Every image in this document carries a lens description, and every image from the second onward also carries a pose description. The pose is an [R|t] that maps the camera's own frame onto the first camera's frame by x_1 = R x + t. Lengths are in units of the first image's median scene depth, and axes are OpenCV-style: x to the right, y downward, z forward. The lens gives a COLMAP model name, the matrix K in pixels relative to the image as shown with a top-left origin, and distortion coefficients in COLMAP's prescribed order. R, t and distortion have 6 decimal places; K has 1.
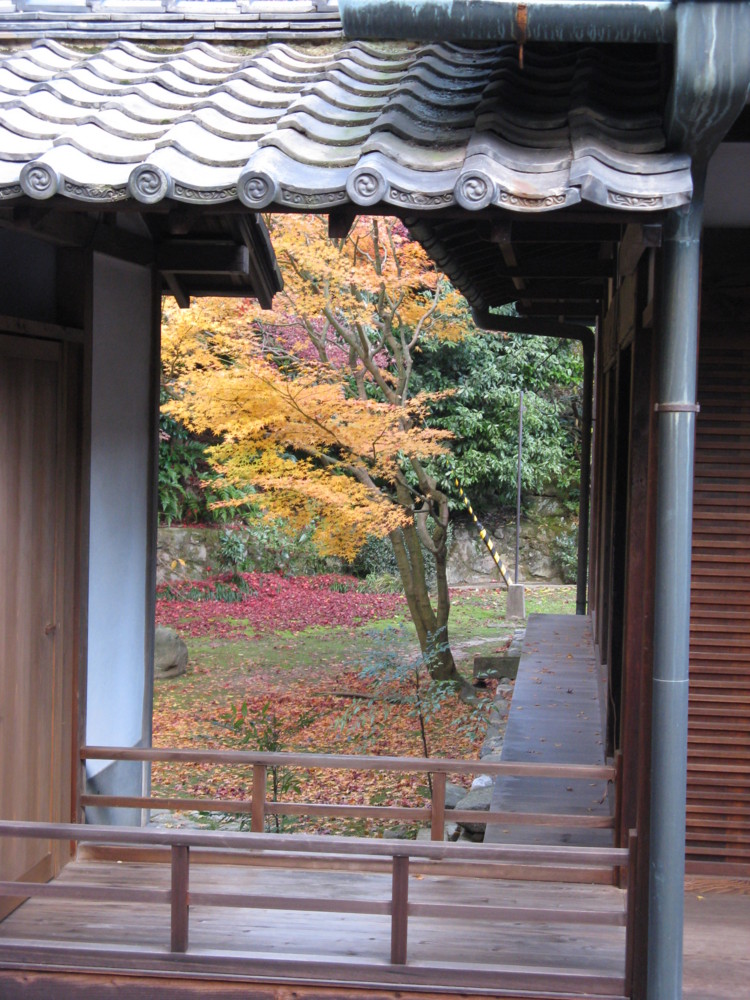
lens RADIAL K [[1752.4, 0, 375.0], [0, 1752.4, 500.0], [0, 0, 1]] dist [0.013310, 0.084964]
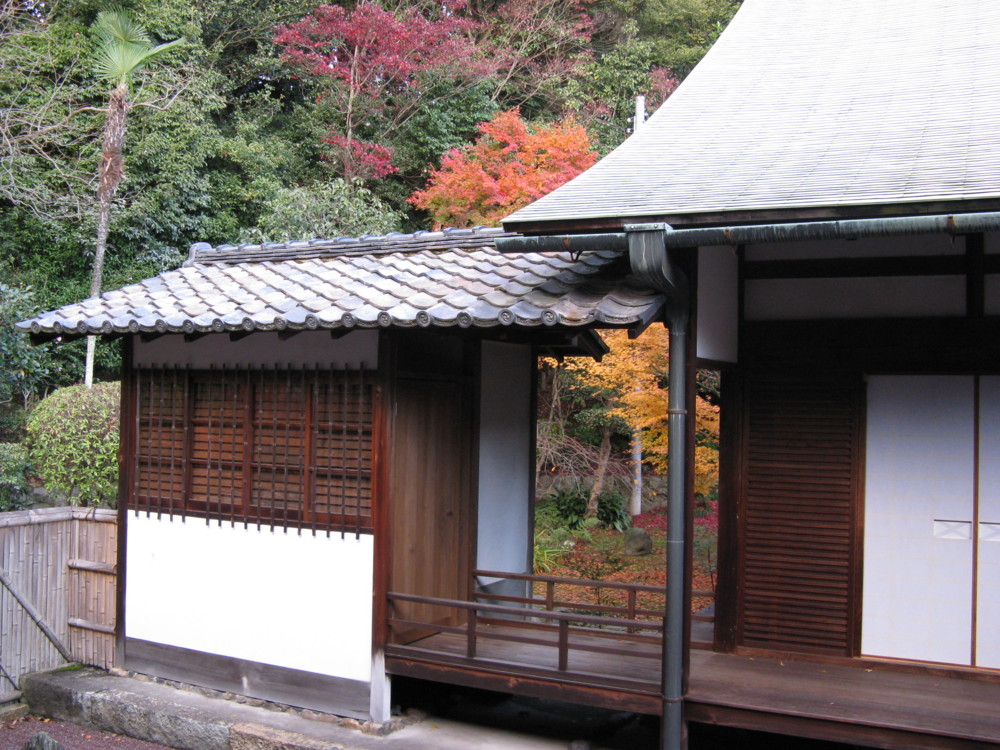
lens RADIAL K [[1021.1, 0, 498.9], [0, 1021.1, 344.6], [0, 0, 1]] dist [-0.184156, 0.221641]
pose [[0.934926, -0.025862, -0.353900, 0.385206], [-0.015118, 0.993532, -0.112544, 0.007807], [0.354522, 0.110570, 0.928487, -0.210440]]
